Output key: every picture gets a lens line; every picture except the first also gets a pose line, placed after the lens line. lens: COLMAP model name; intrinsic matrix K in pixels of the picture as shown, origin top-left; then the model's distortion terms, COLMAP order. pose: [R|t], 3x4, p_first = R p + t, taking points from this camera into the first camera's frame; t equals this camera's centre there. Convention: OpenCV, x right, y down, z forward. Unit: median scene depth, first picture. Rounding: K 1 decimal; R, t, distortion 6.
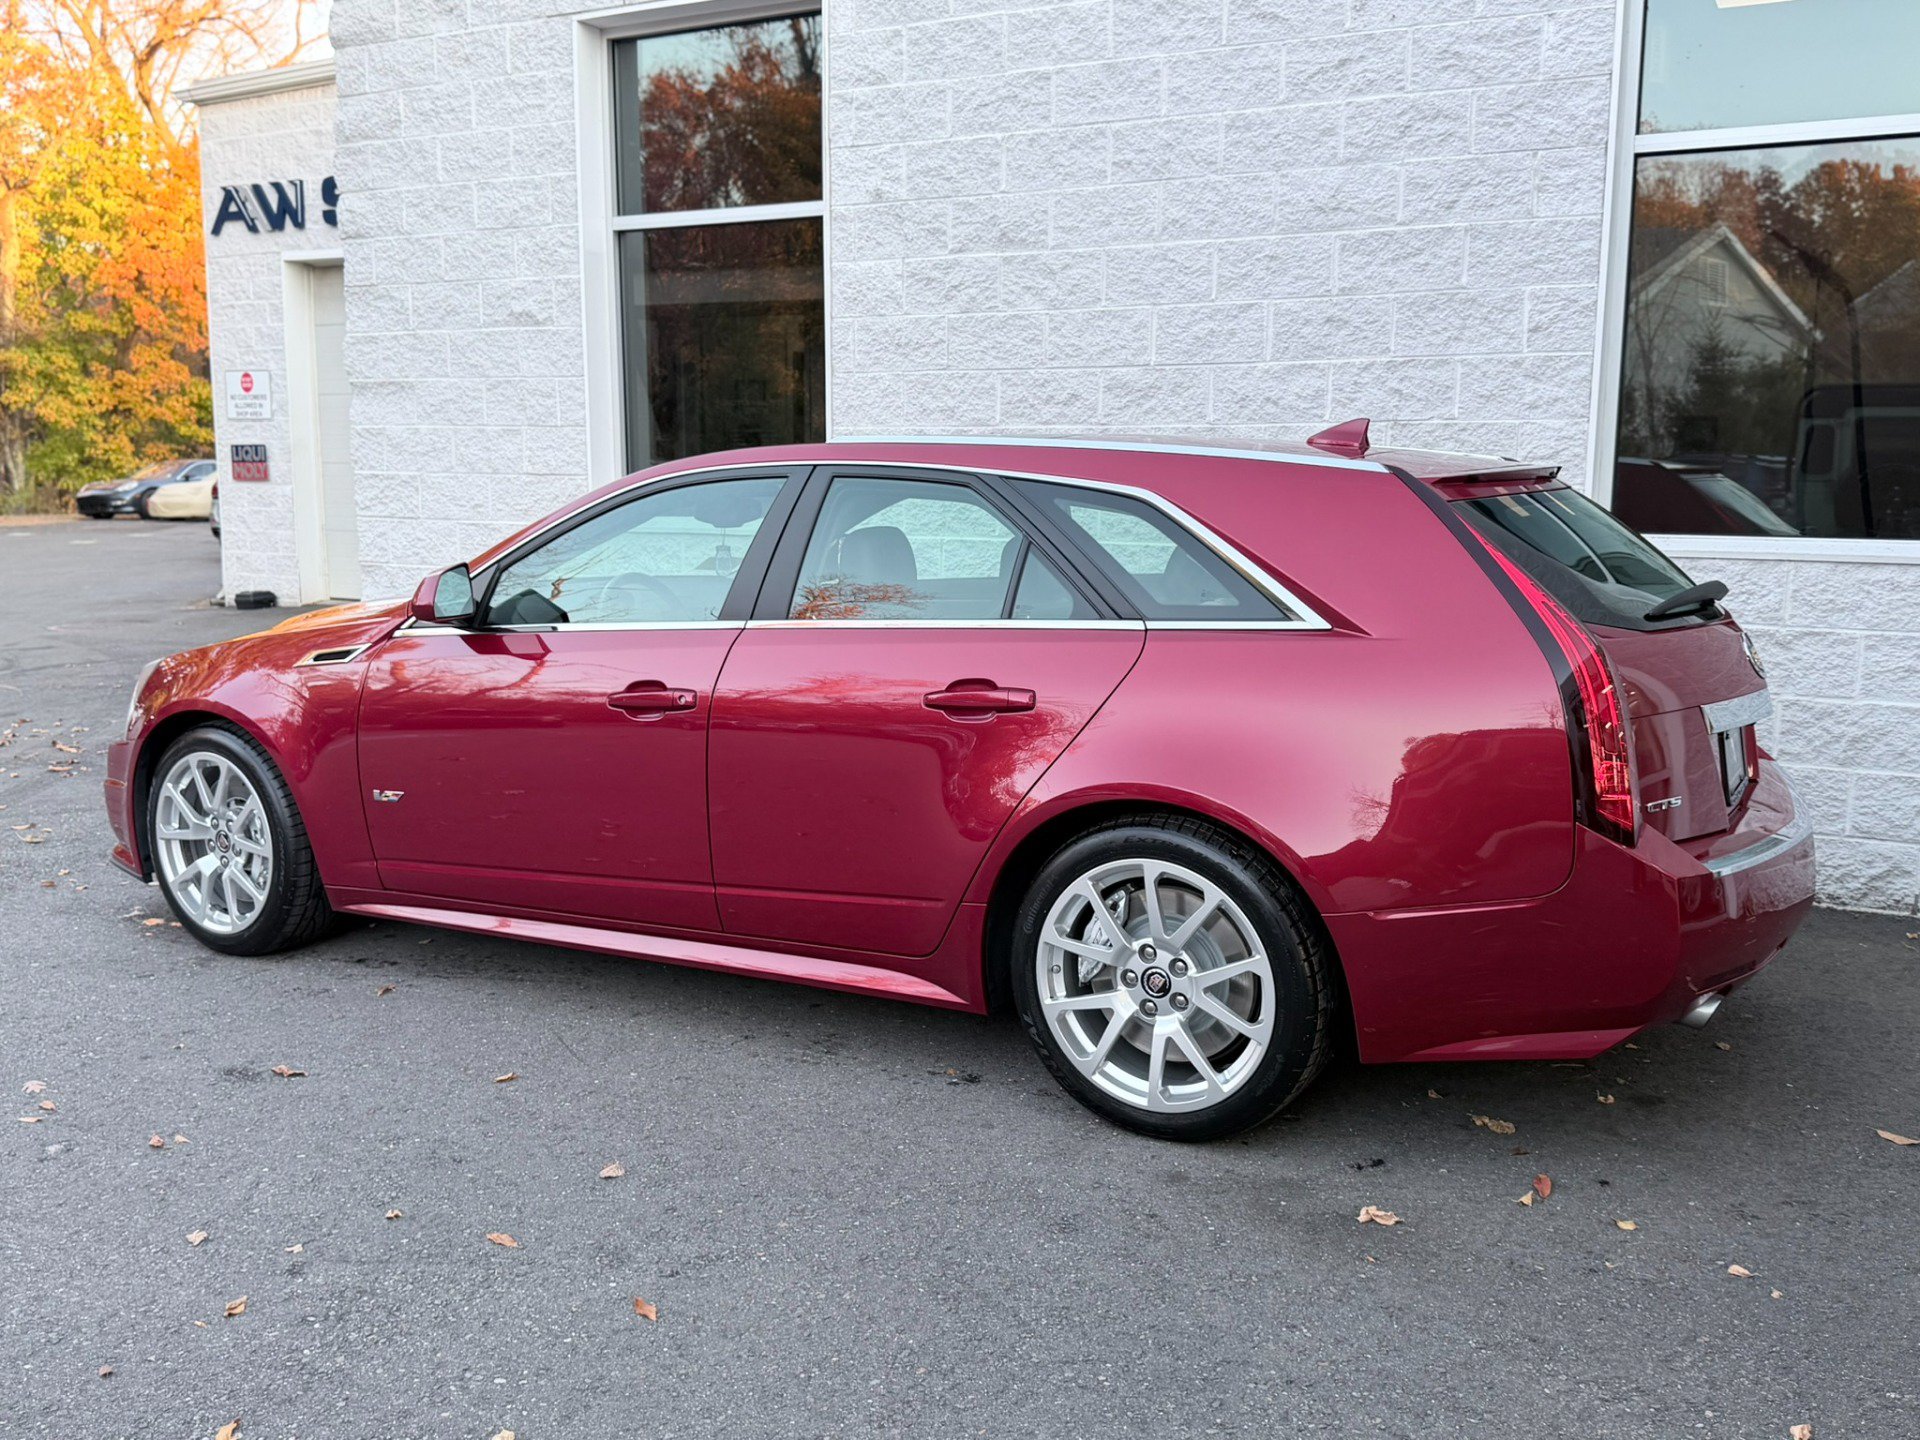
lens RADIAL K [[1708.8, 0, 950.5], [0, 1708.8, 726.6], [0, 0, 1]] dist [0.204018, -0.474469]
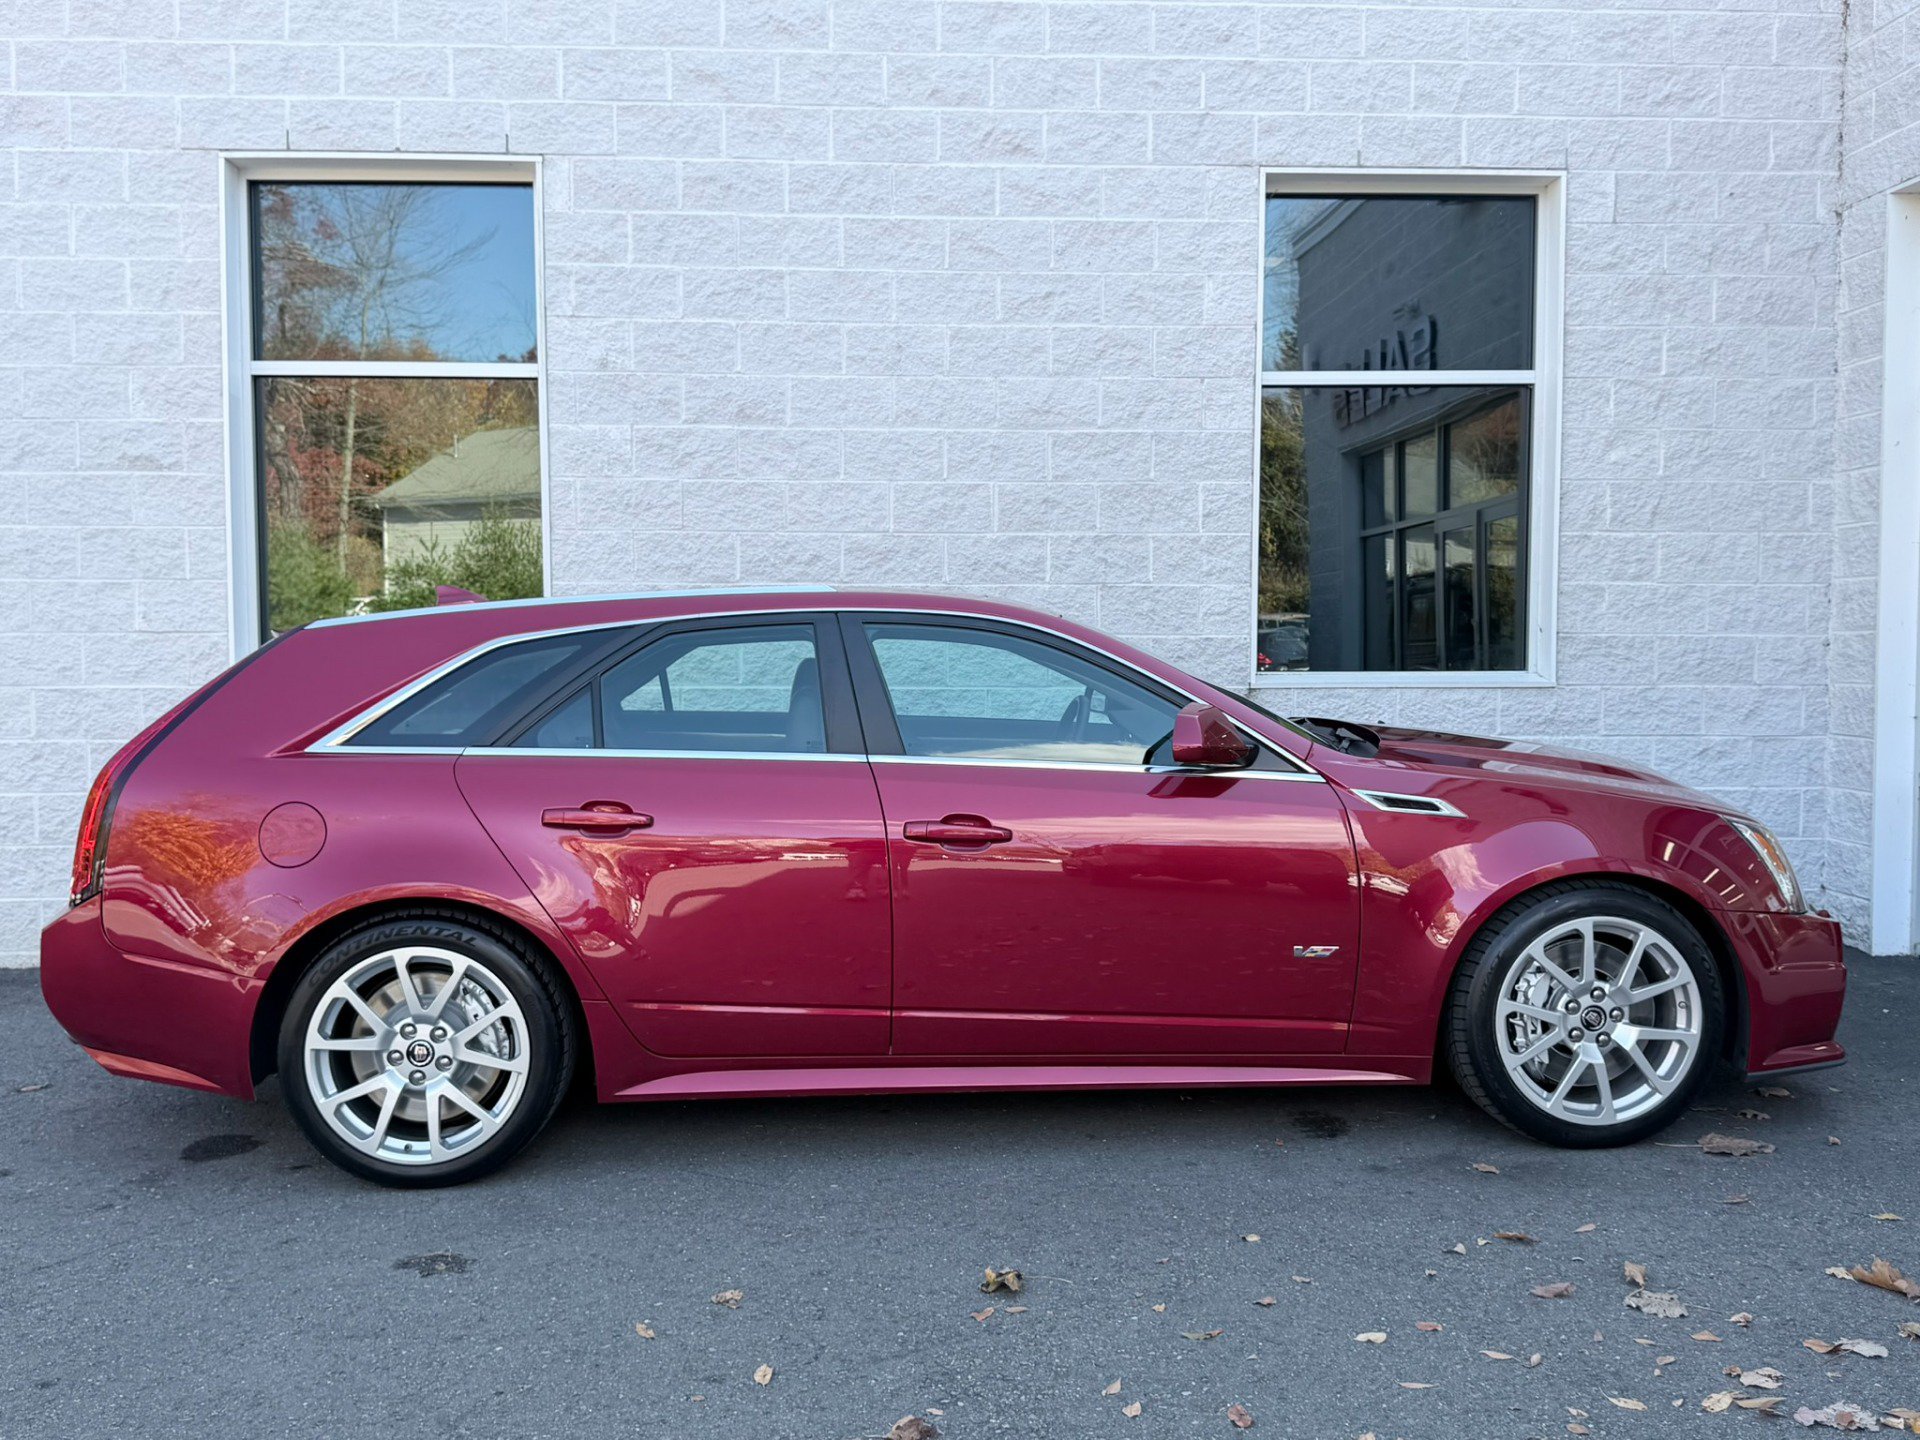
lens RADIAL K [[1713.1, 0, 960.9], [0, 1713.1, 728.6], [0, 0, 1]] dist [0.201281, -0.464205]
pose [[0.854582, -0.032532, 0.518296, -0.450871], [0.083035, 0.993755, -0.074537, 0.007598], [-0.512635, 0.106735, 0.851947, 0.026740]]
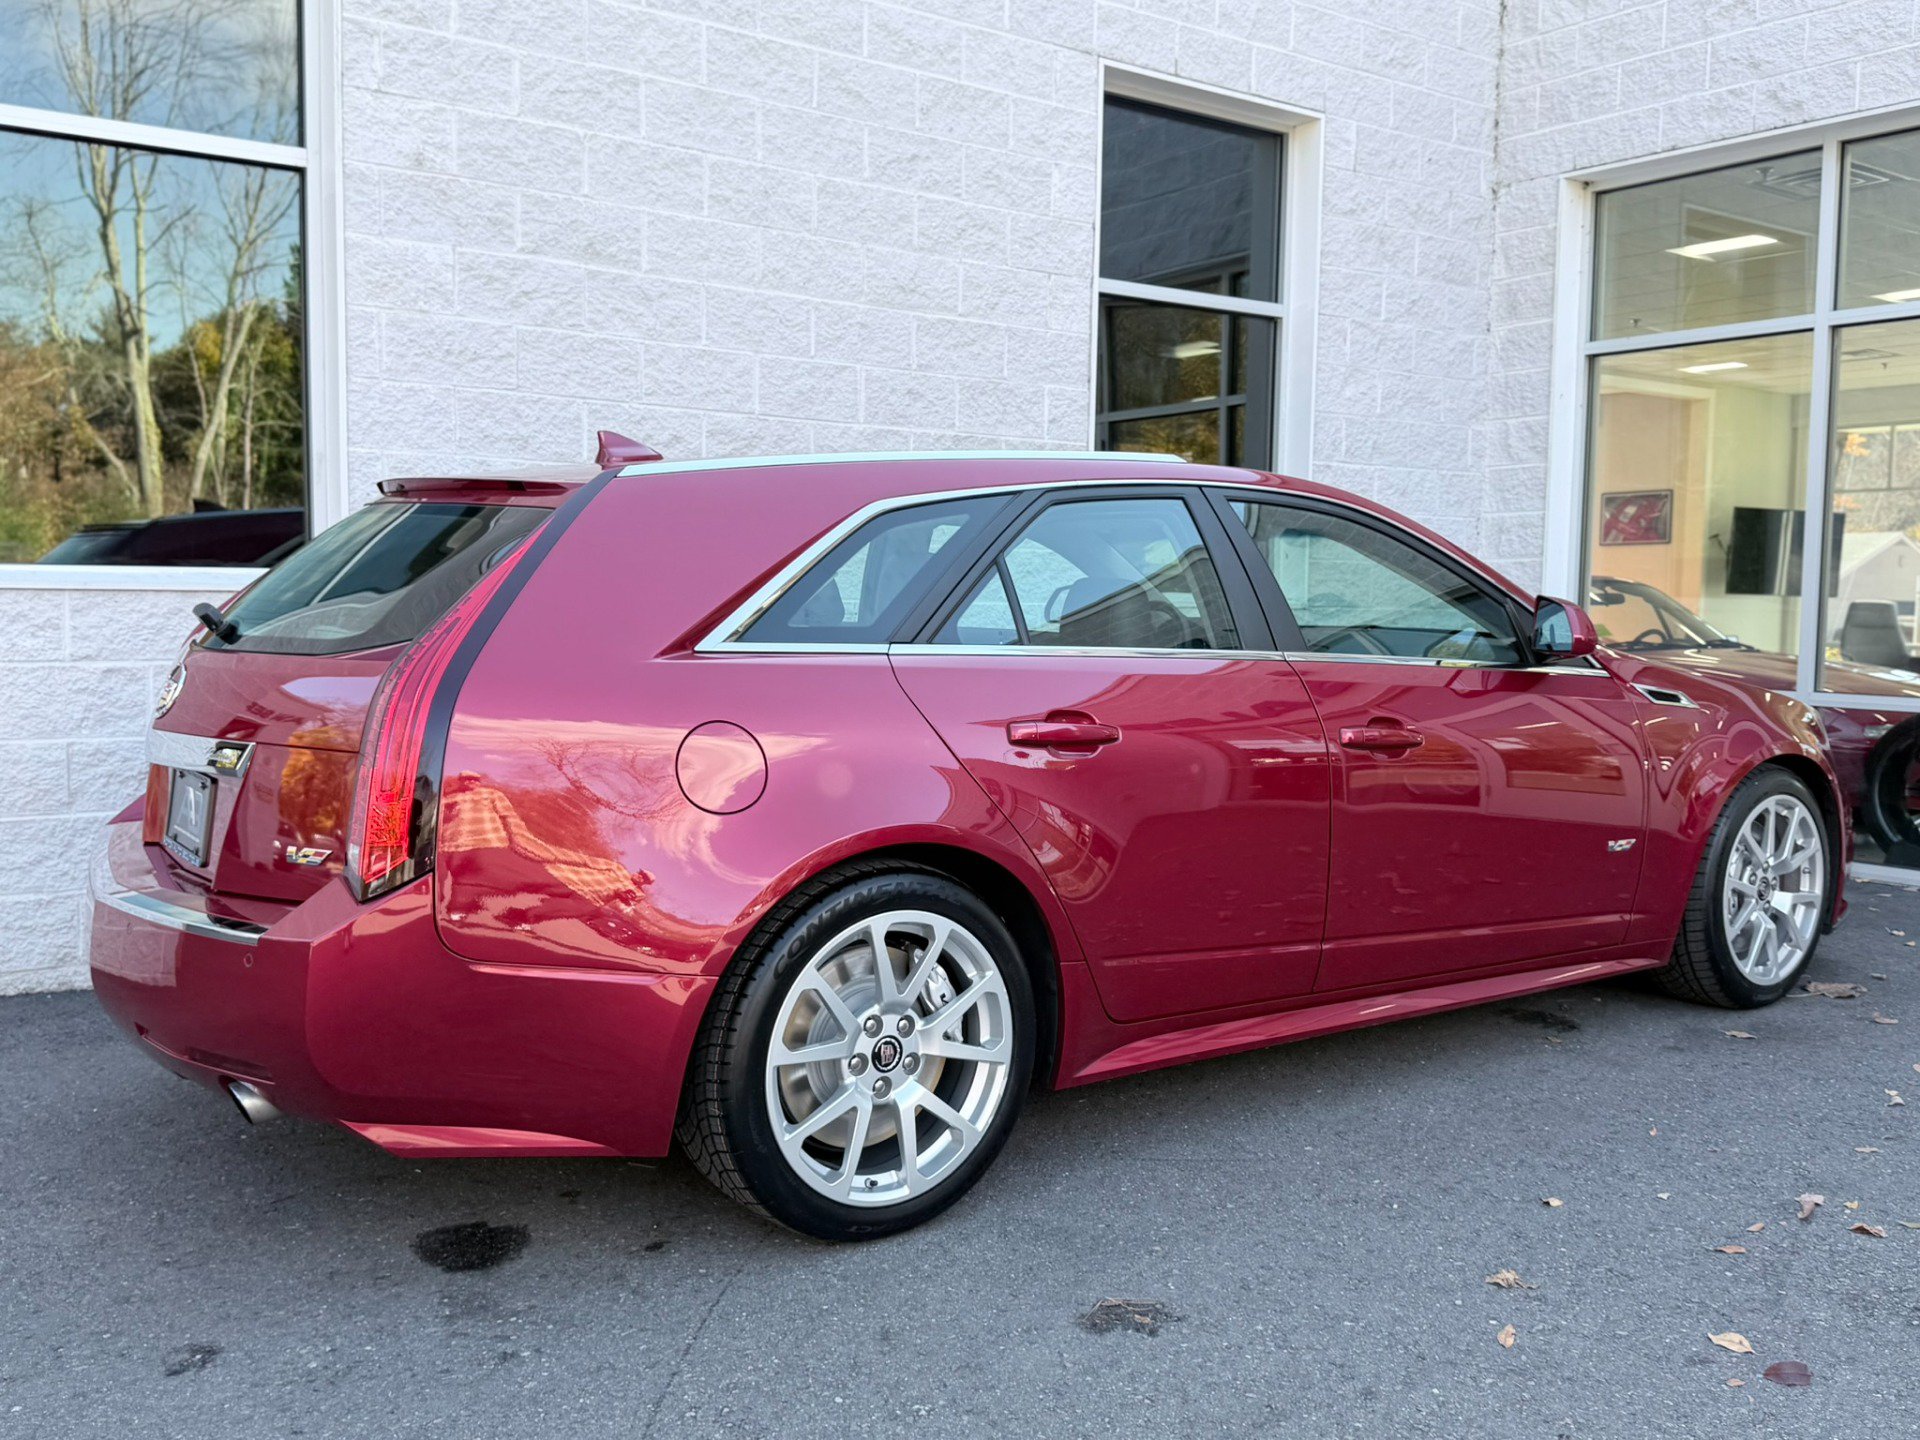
lens RADIAL K [[1710.8, 0, 968.7], [0, 1710.8, 727.6], [0, 0, 1]] dist [0.207103, -0.479522]
pose [[0.436373, -0.065005, 0.897415, -0.731023], [0.125274, 0.992062, 0.010946, -0.033378], [-0.891002, 0.107646, 0.441052, 0.508655]]
